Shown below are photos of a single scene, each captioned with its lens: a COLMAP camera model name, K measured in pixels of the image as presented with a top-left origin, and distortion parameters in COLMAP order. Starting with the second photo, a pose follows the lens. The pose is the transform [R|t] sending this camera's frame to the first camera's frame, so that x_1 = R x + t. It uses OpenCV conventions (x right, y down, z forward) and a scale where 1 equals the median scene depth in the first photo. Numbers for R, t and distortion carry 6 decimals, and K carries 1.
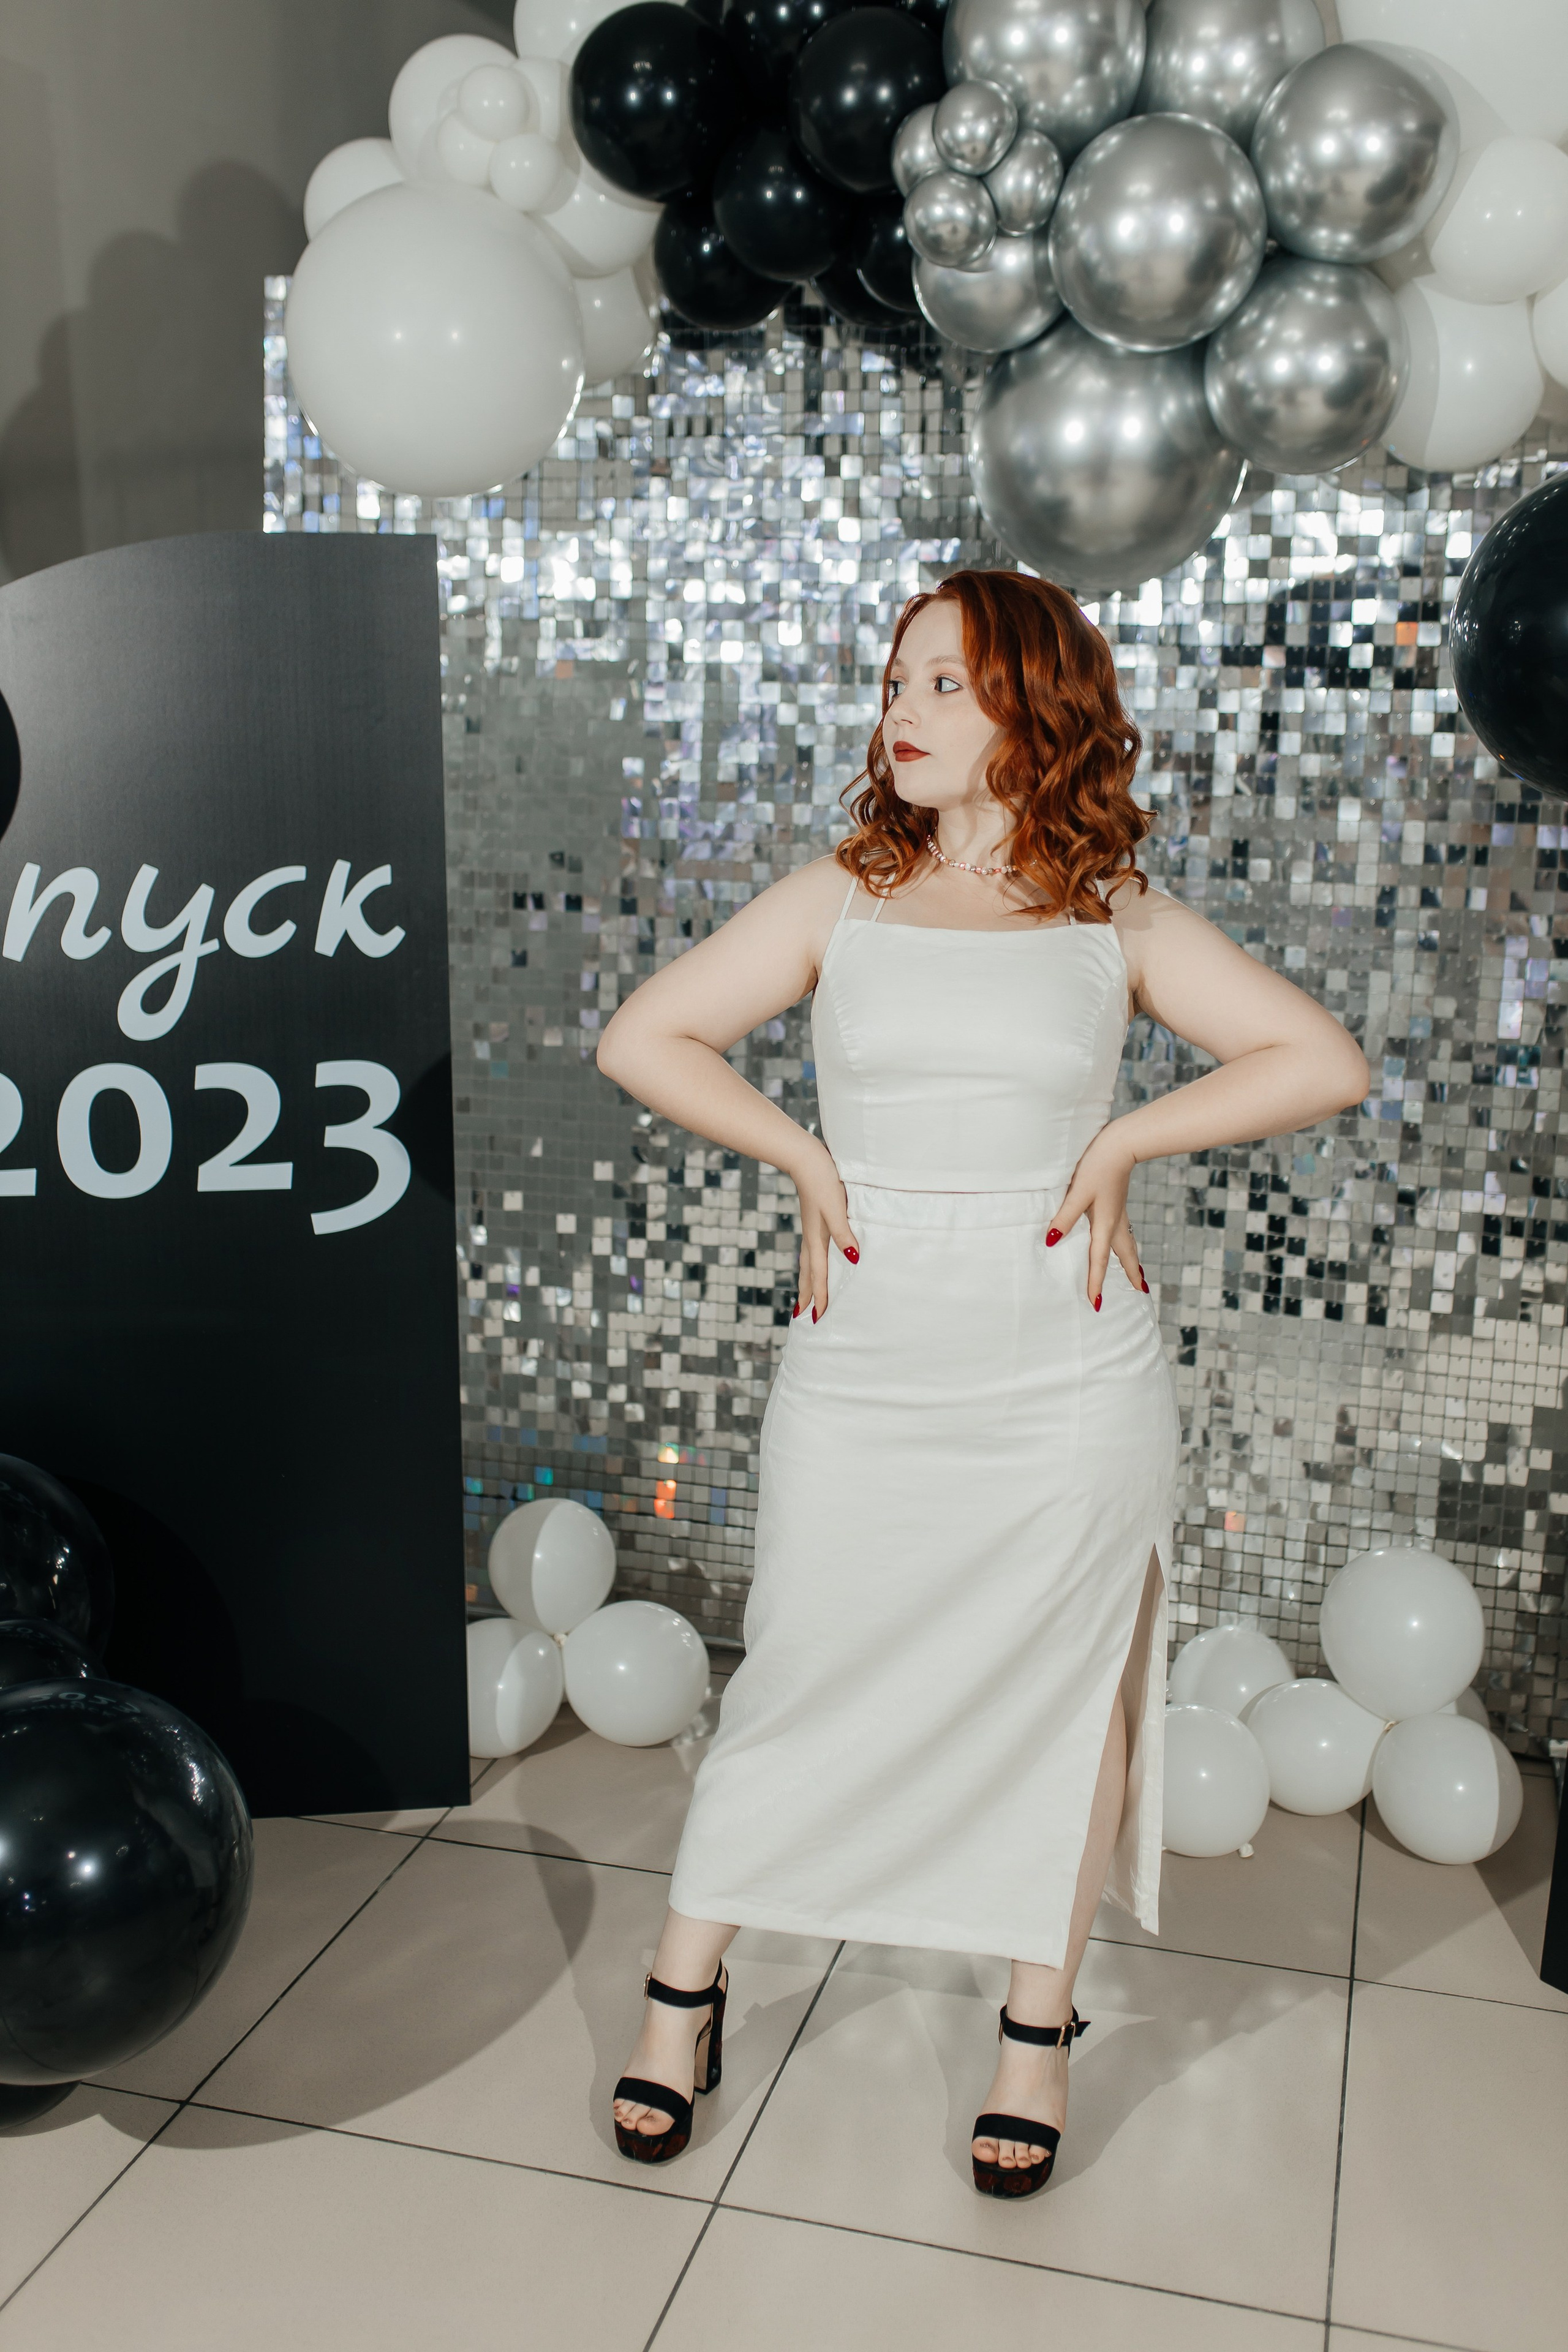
lens RADIAL K [[2167.4, 0, 831.8], [0, 2167.4, 1146.2], [0, 0, 1]] dist [0.013042, 0.000000]
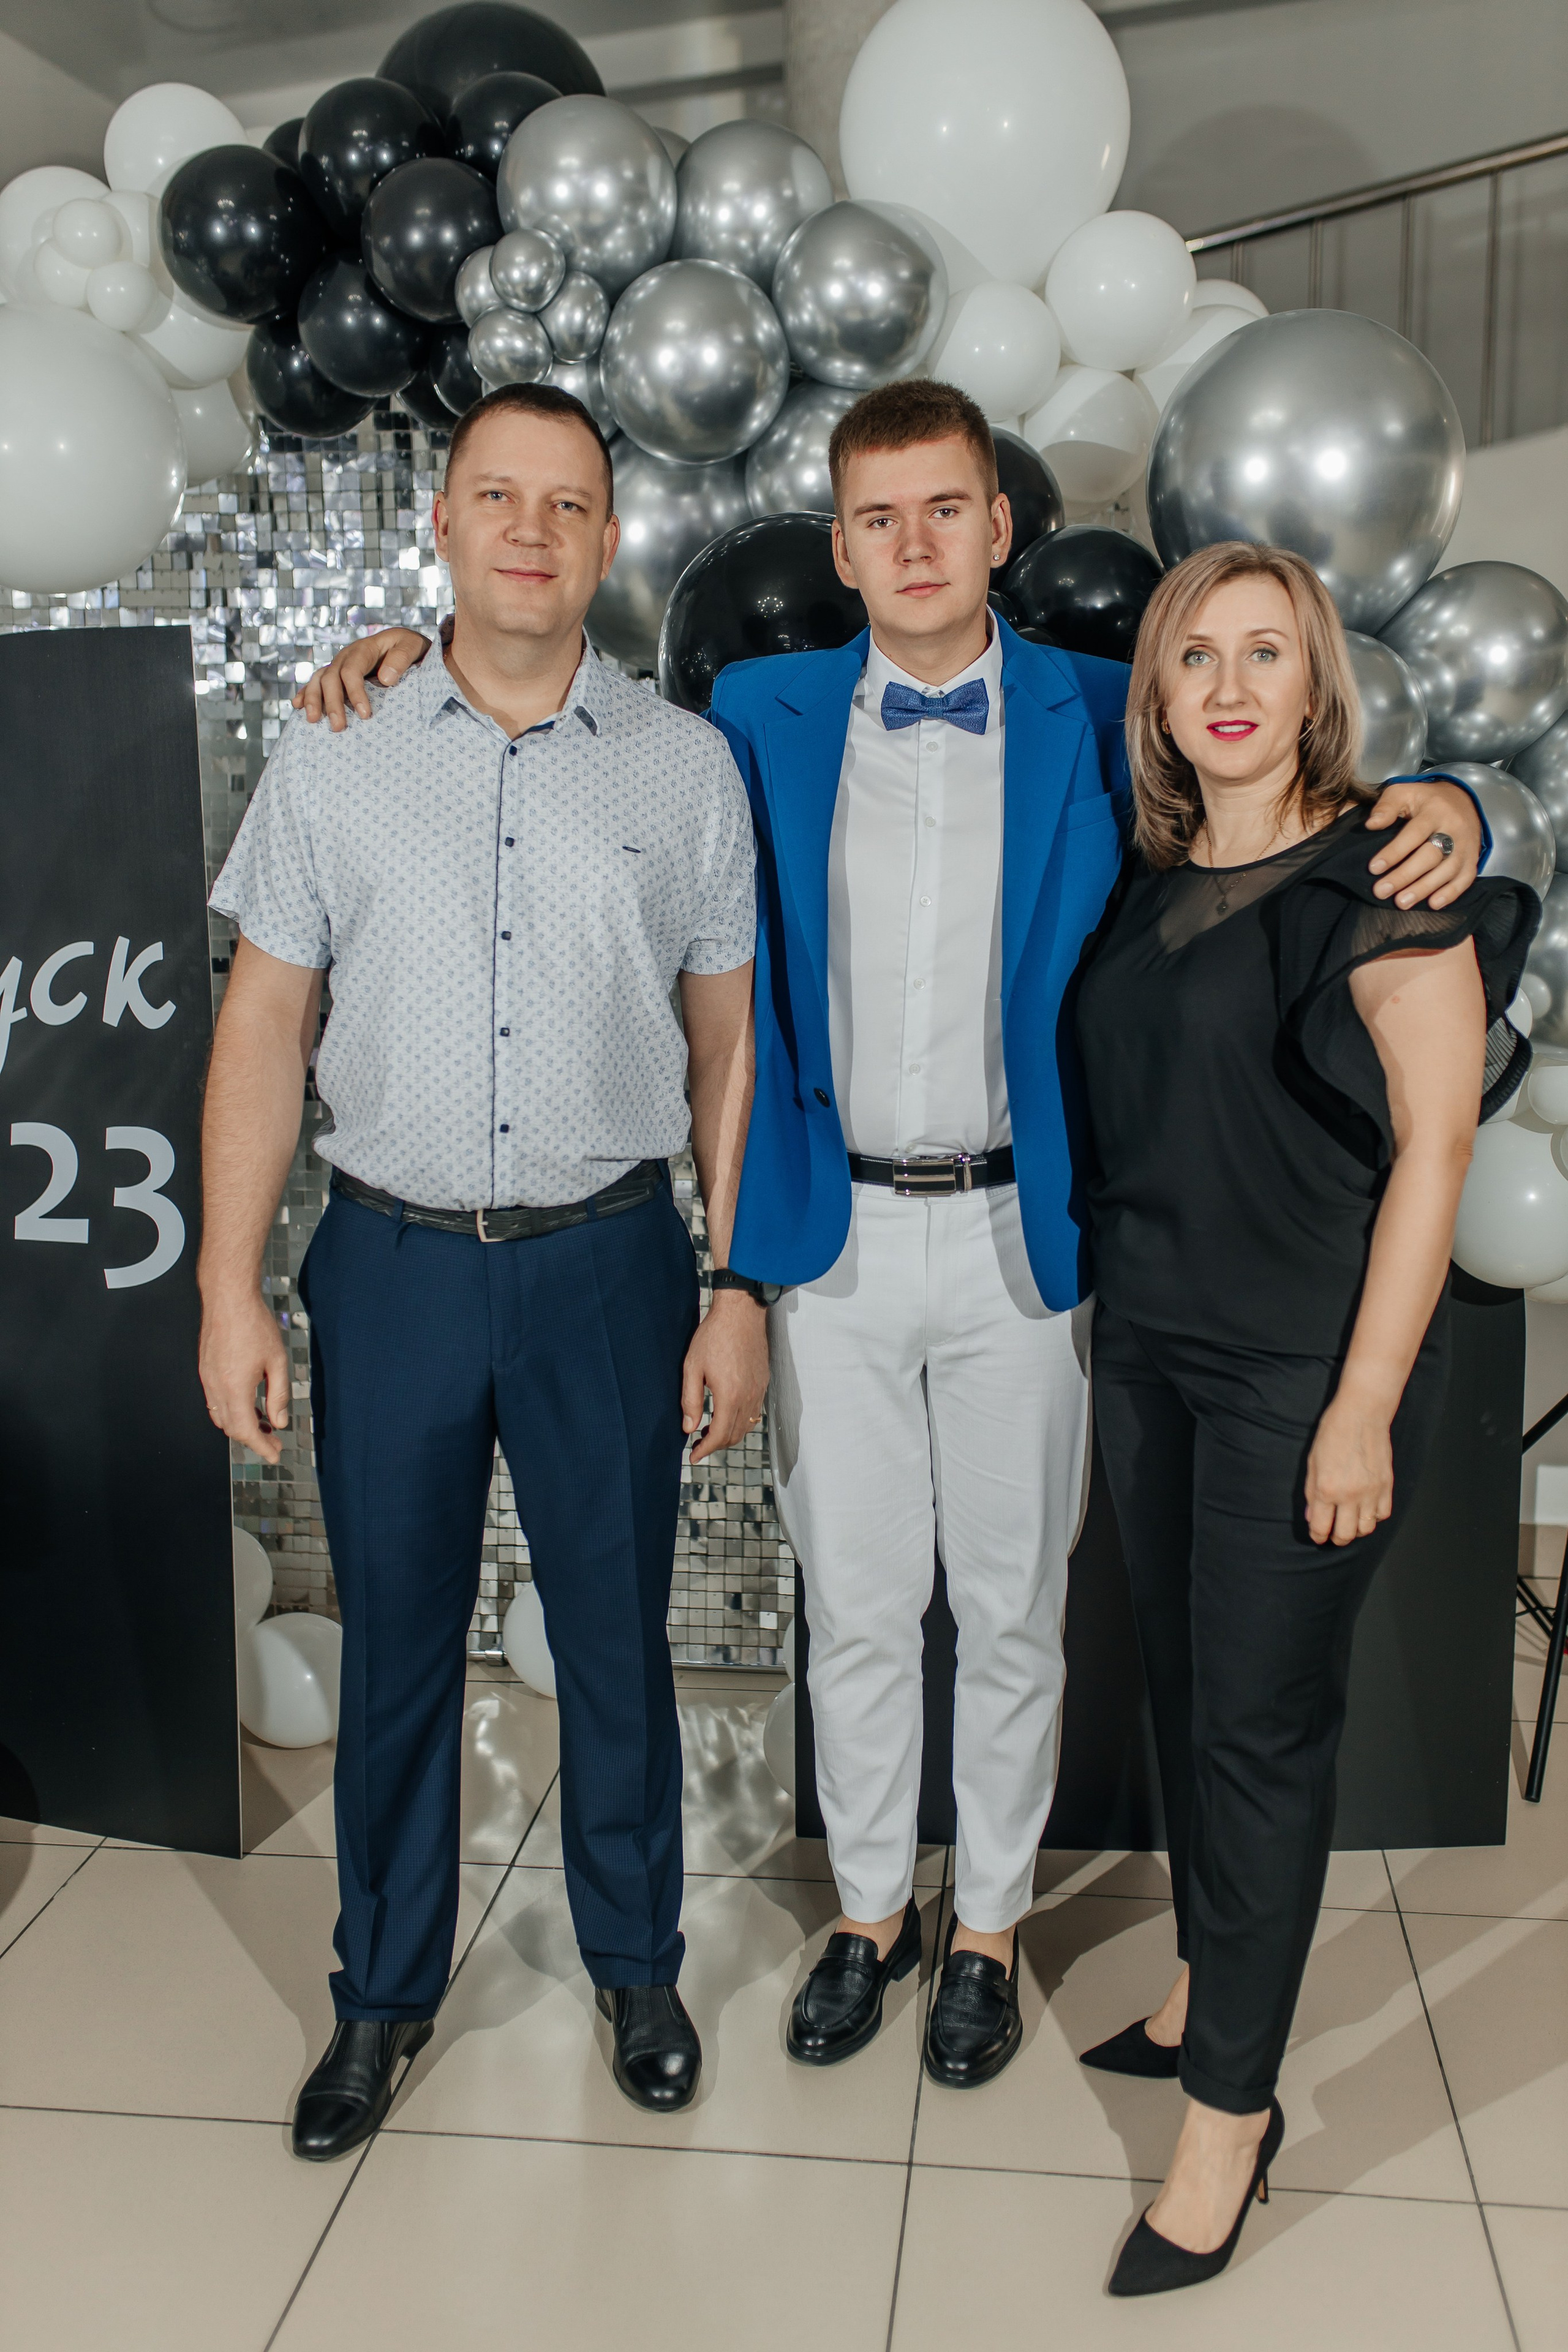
lens RADIAL K [[2167.4, 0, 791.2], [0, 2167.4, 1160.3], [0, 0, 1]] dist [0.013042, 0.000000]
pose [[0.990398, -0.046885, 0.130052, 0.032386], [0.048005, 0.998832, -0.005489, 0.005538], [-0.129643, 0.011679, 0.991492, -0.128182]]
